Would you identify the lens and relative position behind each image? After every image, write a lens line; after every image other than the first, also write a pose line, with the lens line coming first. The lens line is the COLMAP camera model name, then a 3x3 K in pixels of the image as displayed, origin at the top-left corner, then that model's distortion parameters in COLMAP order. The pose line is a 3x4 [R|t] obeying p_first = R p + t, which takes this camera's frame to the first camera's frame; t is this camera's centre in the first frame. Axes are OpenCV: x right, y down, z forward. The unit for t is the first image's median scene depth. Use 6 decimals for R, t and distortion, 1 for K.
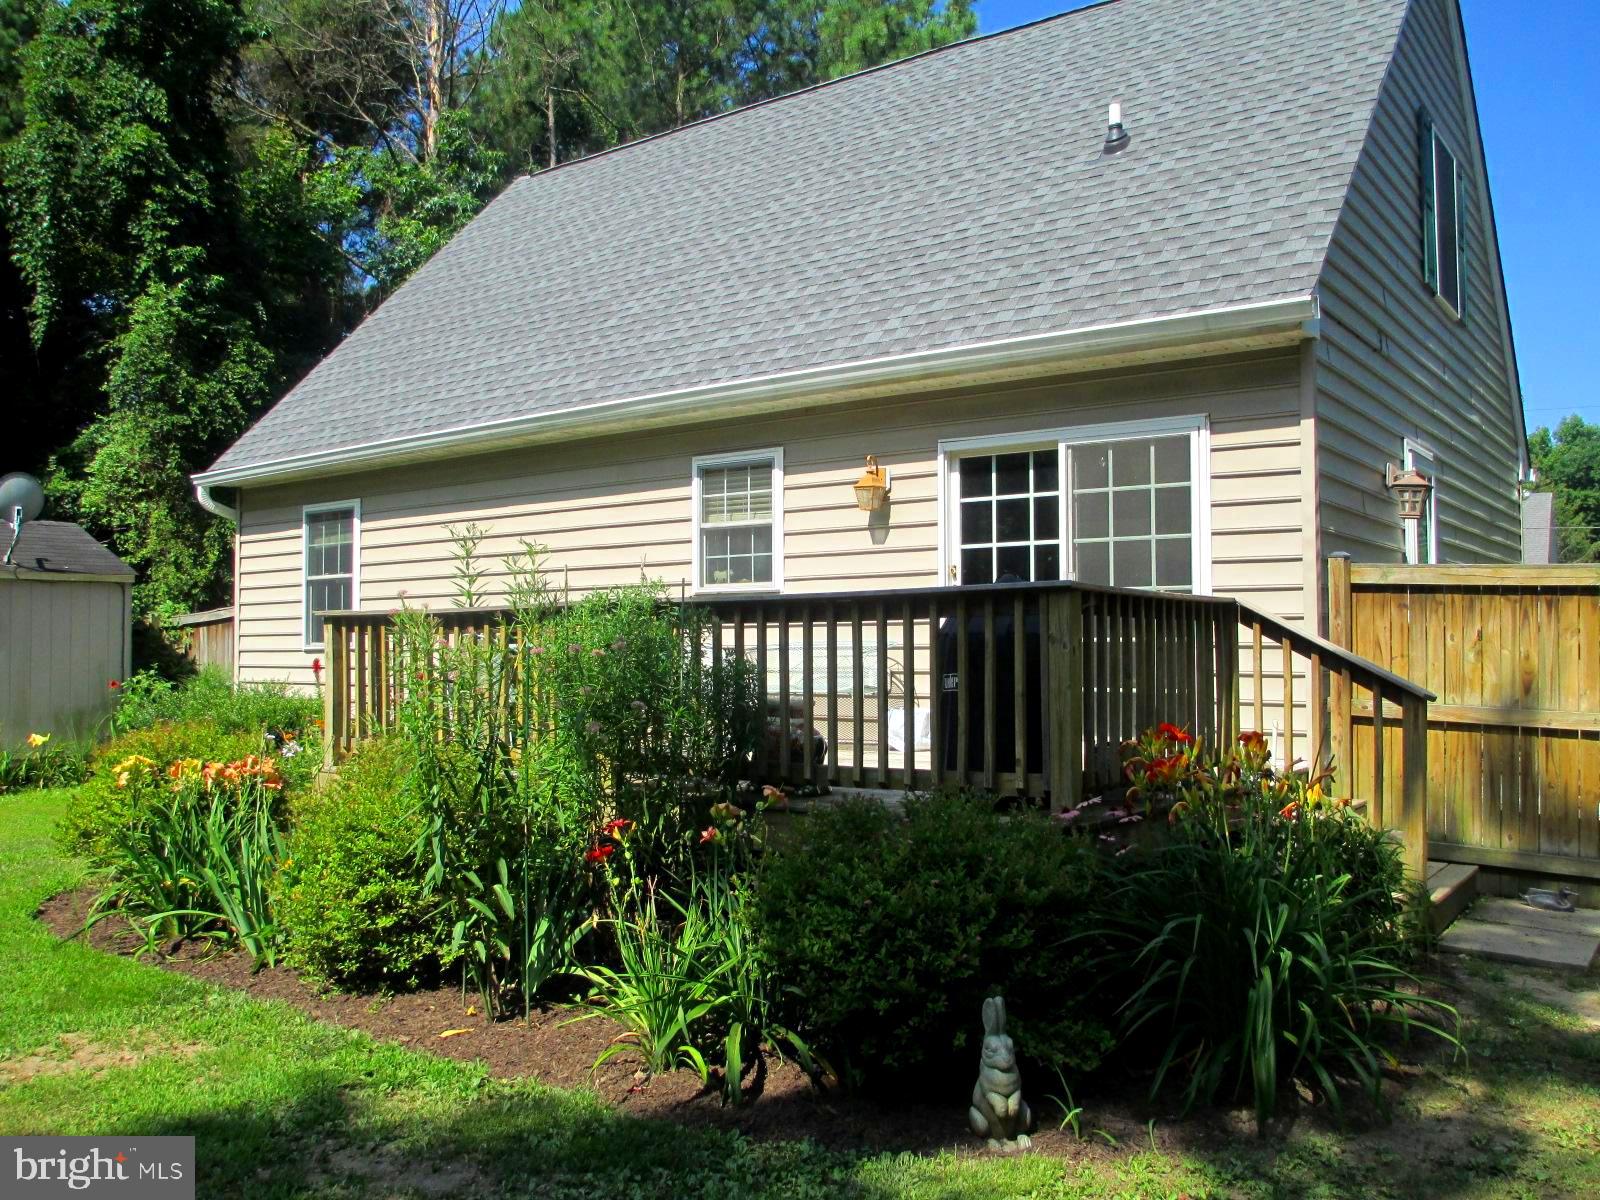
lens RADIAL K [[1322.5, 0, 795.3], [0, 1322.5, 716.3], [0, 0, 1]] dist [-0.085875, 0.015758]
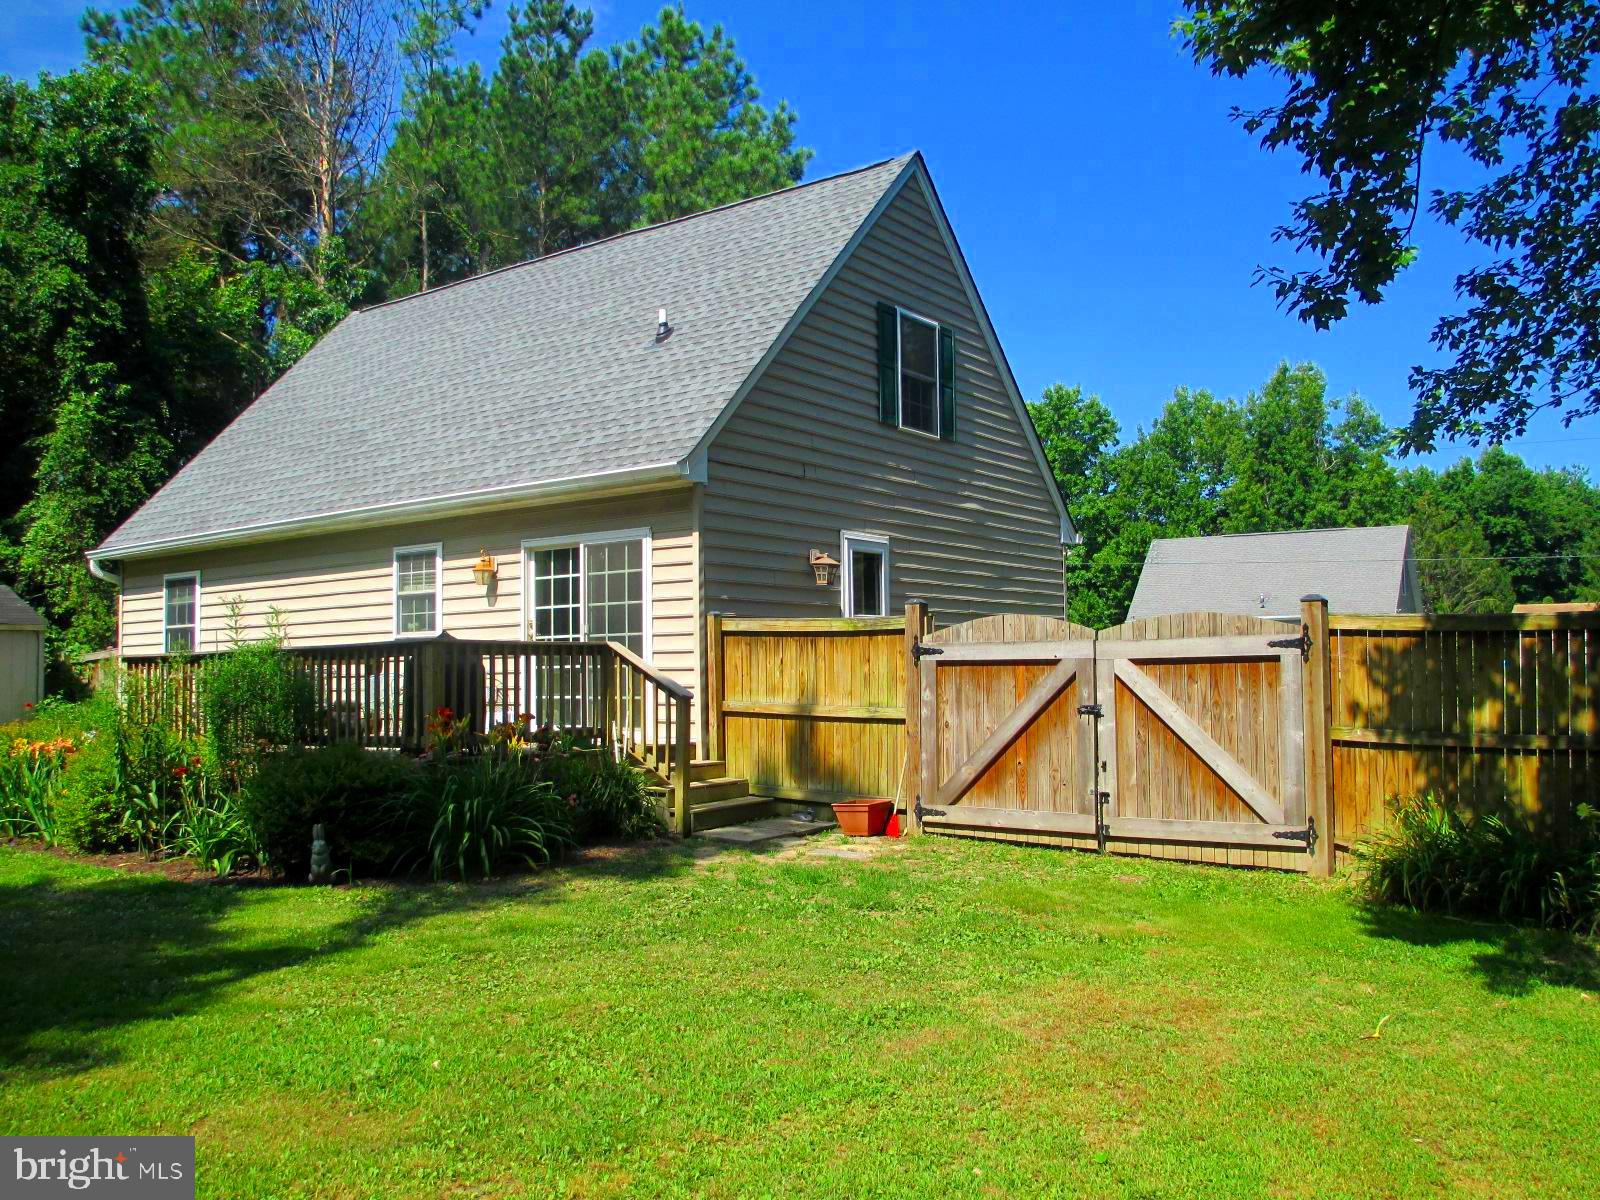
lens RADIAL K [[1322.5, 0, 796.1], [0, 1322.5, 713.3], [0, 0, 1]] dist [-0.085875, 0.015758]
pose [[0.999928, -0.009069, 0.007916, 0.285069], [0.009255, 0.999675, -0.023749, 0.024186], [-0.007698, 0.023820, 0.999687, -0.378083]]
